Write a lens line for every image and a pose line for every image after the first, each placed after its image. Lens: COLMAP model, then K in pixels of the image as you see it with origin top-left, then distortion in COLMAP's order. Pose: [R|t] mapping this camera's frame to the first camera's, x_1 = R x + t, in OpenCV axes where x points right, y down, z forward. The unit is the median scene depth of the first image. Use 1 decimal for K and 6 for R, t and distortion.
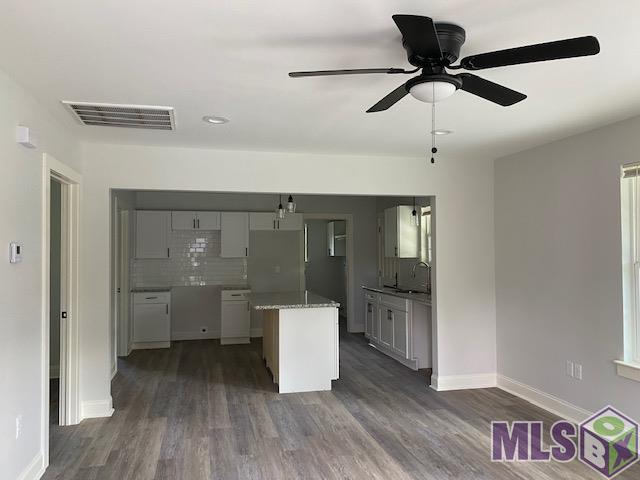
lens RADIAL K [[481.4, 0, 316.8], [0, 481.4, 241.3], [0, 0, 1]] dist [0.027167, -0.000187]
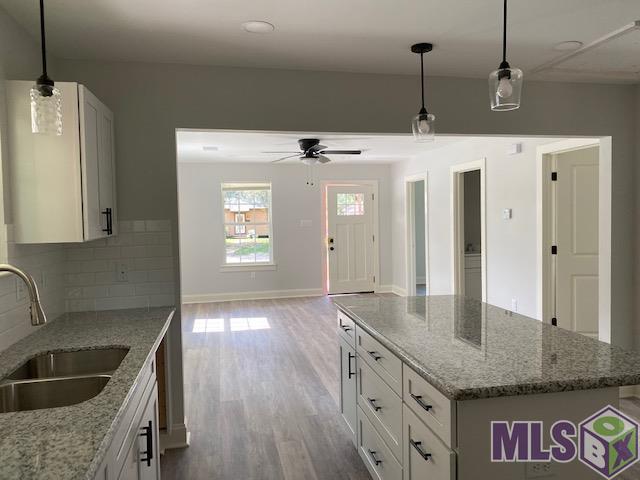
lens RADIAL K [[481.4, 0, 316.8], [0, 481.4, 241.3], [0, 0, 1]] dist [0.027167, -0.000187]
pose [[-0.999133, 0.019818, 0.036618, 0.034297], [0.021013, 0.999249, 0.032550, 0.021812], [-0.035945, 0.033291, -0.998799, 1.163322]]
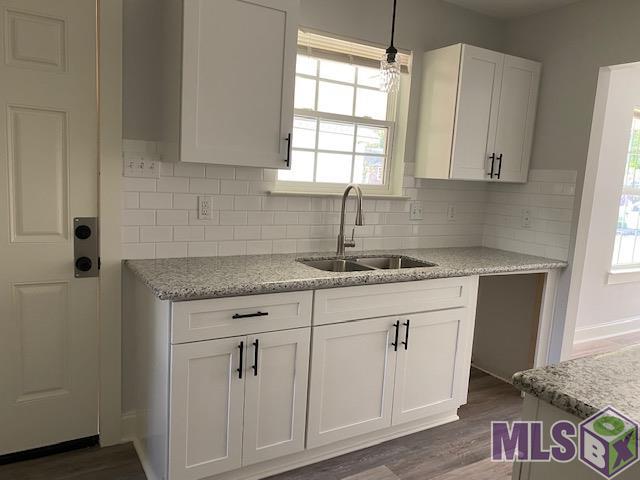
lens RADIAL K [[481.4, 0, 316.8], [0, 481.4, 241.3], [0, 0, 1]] dist [0.027167, -0.000187]
pose [[-0.295252, -0.141447, 0.944891, -0.142195], [-0.074620, 0.989373, 0.124789, 0.038138], [-0.952501, -0.033663, -0.302669, 1.061614]]
